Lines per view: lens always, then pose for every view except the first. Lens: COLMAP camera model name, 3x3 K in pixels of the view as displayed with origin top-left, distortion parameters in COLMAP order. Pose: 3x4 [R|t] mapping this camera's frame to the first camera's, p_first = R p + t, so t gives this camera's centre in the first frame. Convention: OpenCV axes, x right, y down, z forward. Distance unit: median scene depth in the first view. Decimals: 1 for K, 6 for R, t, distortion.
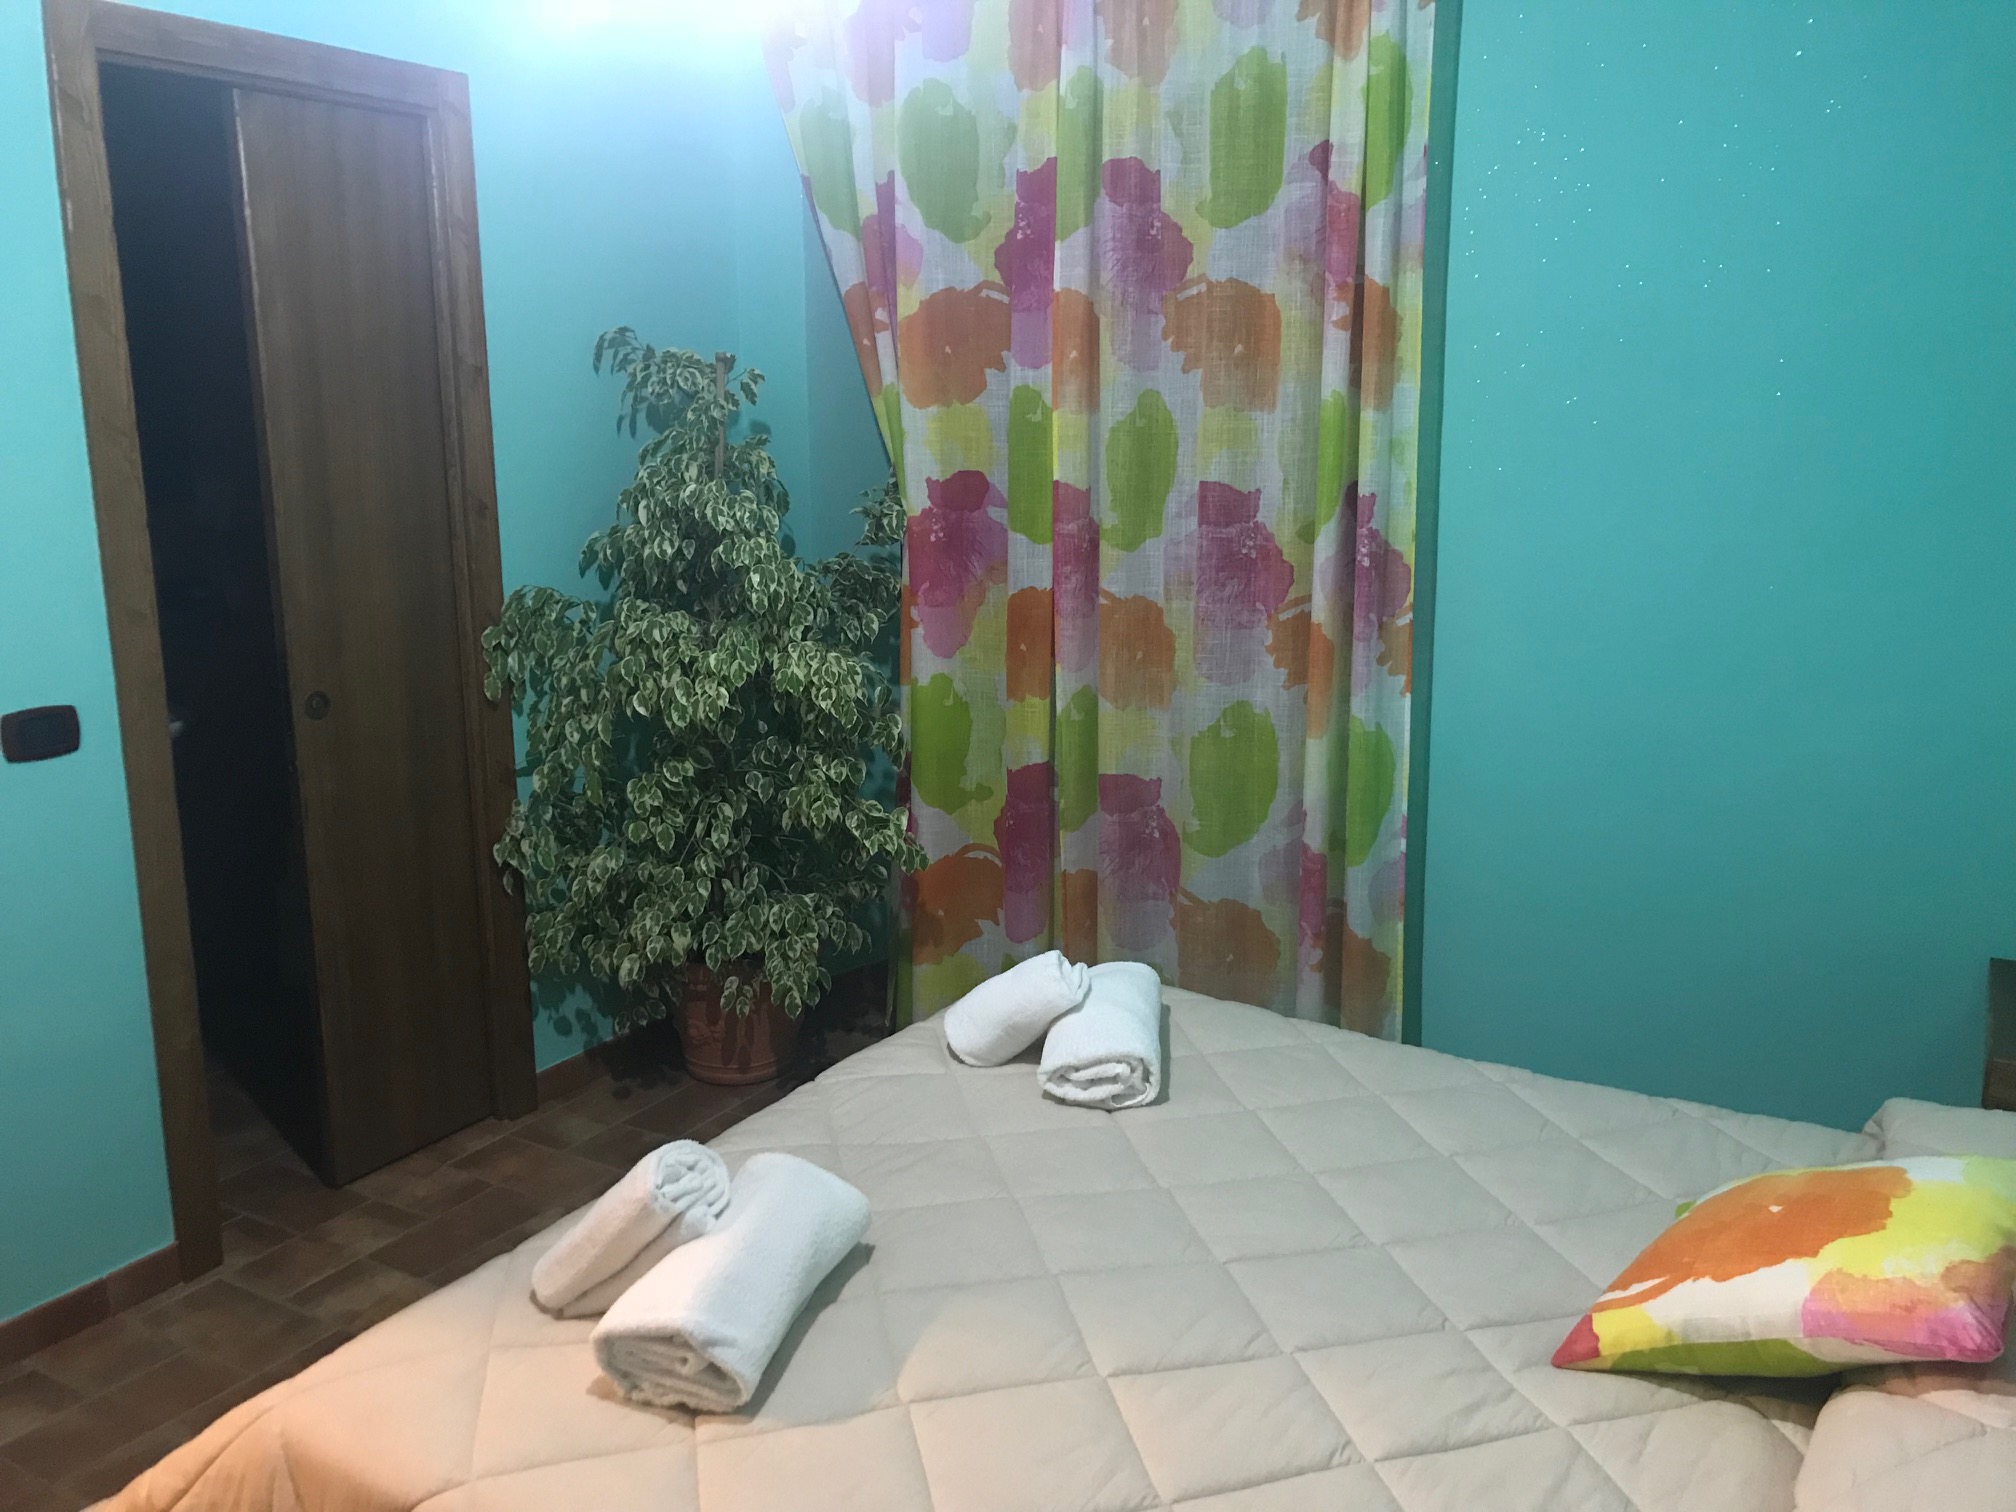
lens RADIAL K [[1721.9, 0, 1008.0], [0, 1721.9, 756.0], [0, 0, 1]] dist [0.006456, -0.003883]
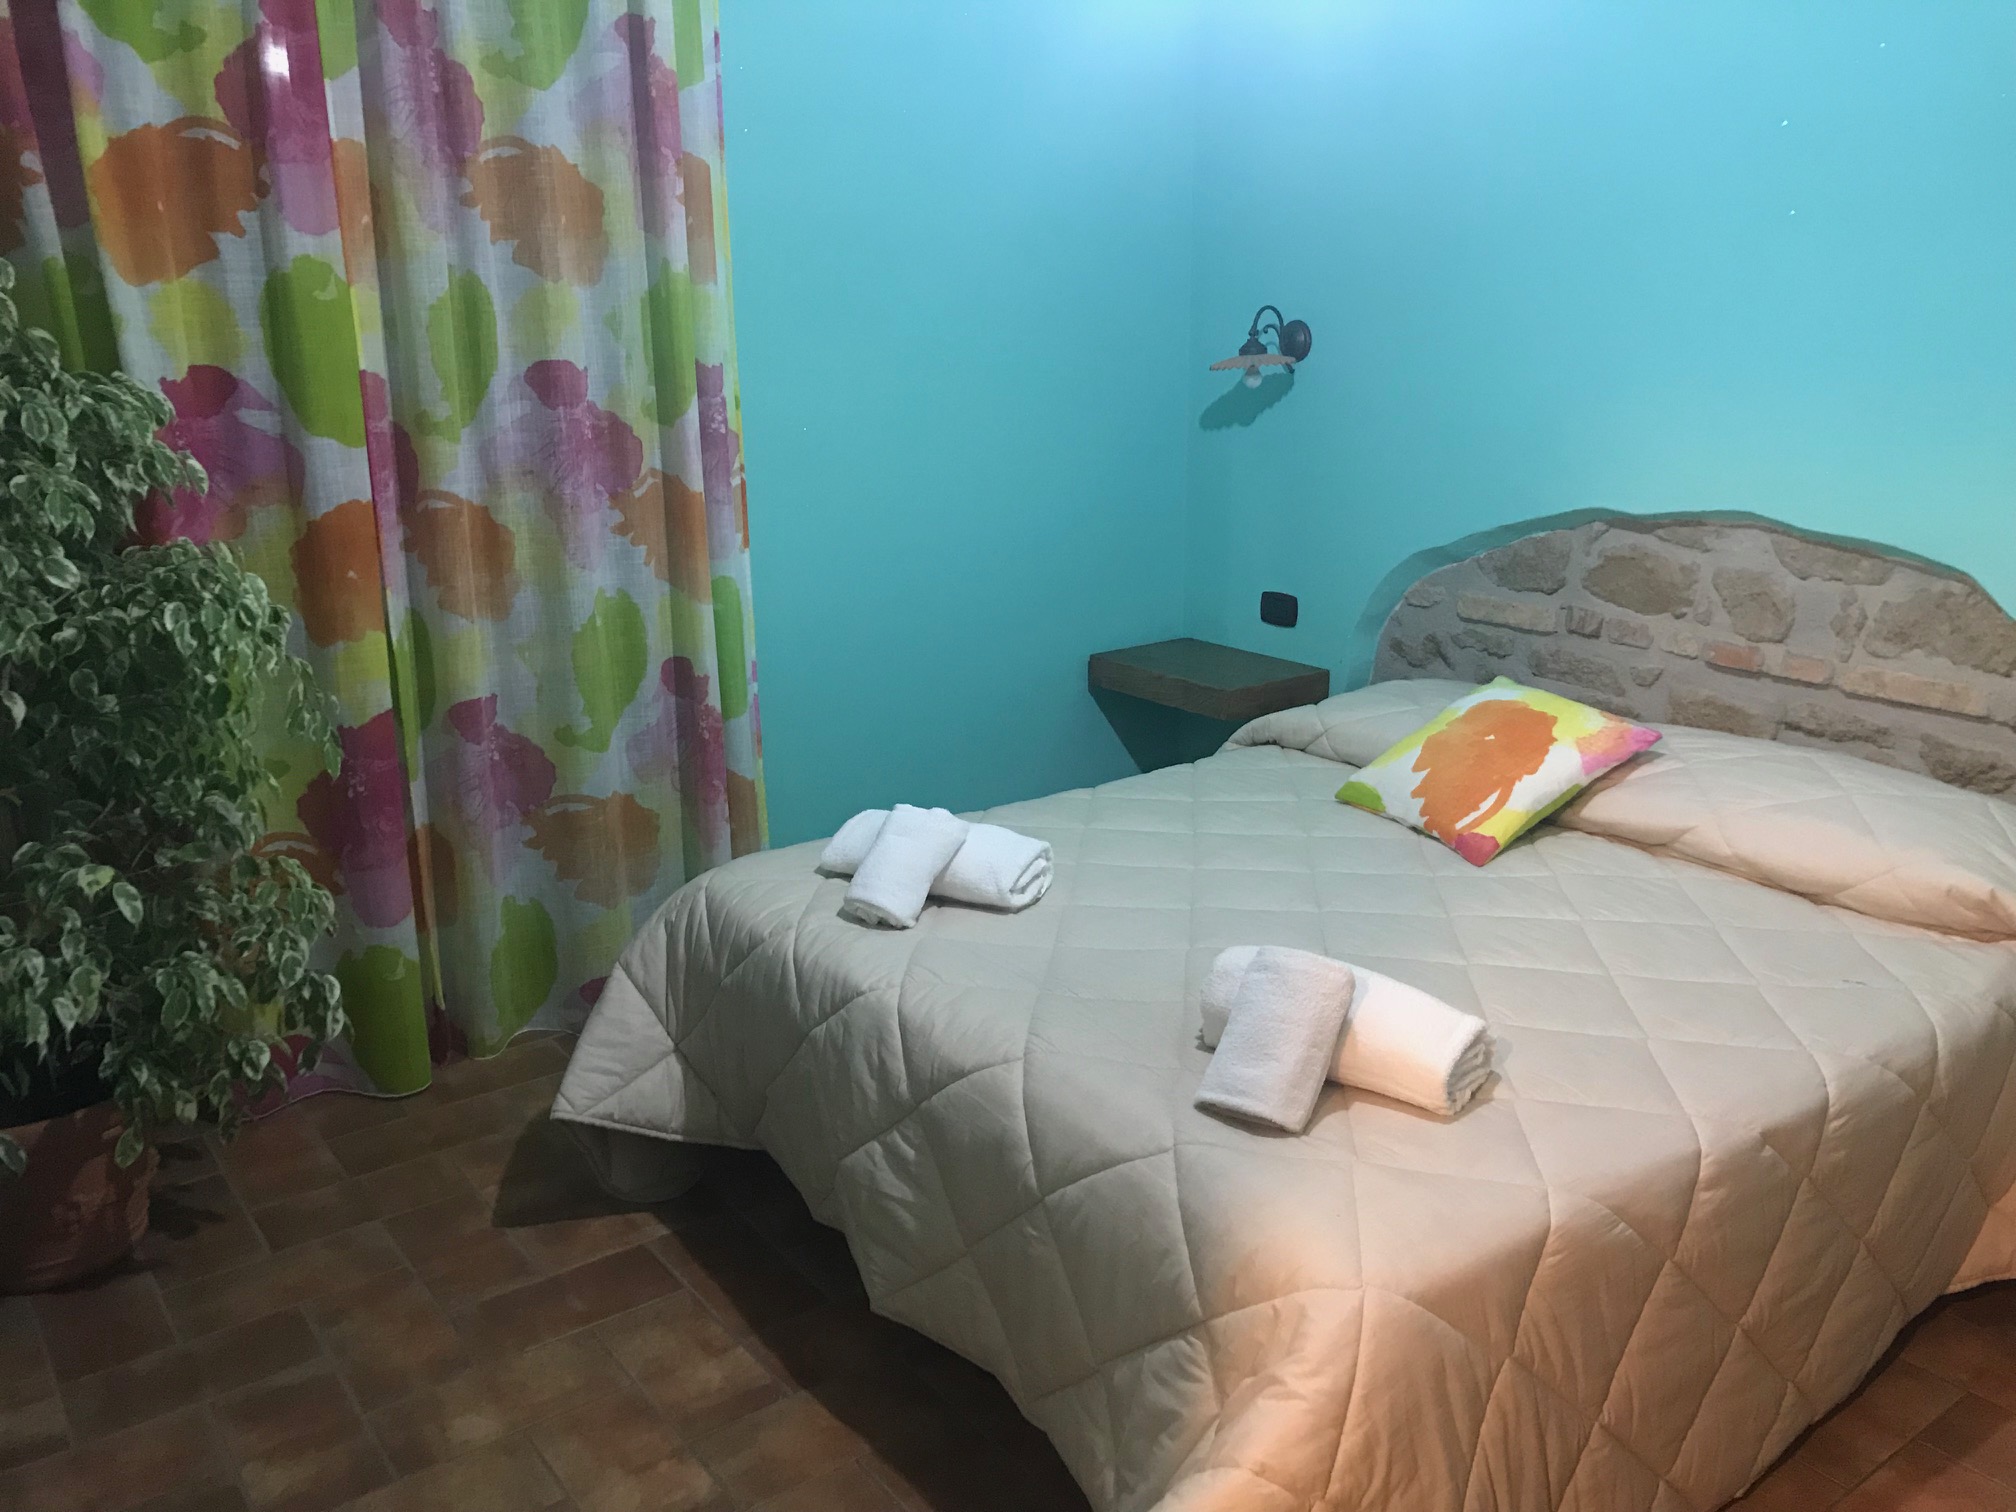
lens RADIAL K [[1721.9, 0, 1008.0], [0, 1721.9, 756.0], [0, 0, 1]] dist [0.006456, -0.003883]
pose [[0.338811, -0.242421, 0.909087, -0.683039], [0.198660, 0.962884, 0.182727, -0.069959], [-0.919642, 0.118689, 0.374395, 0.418059]]
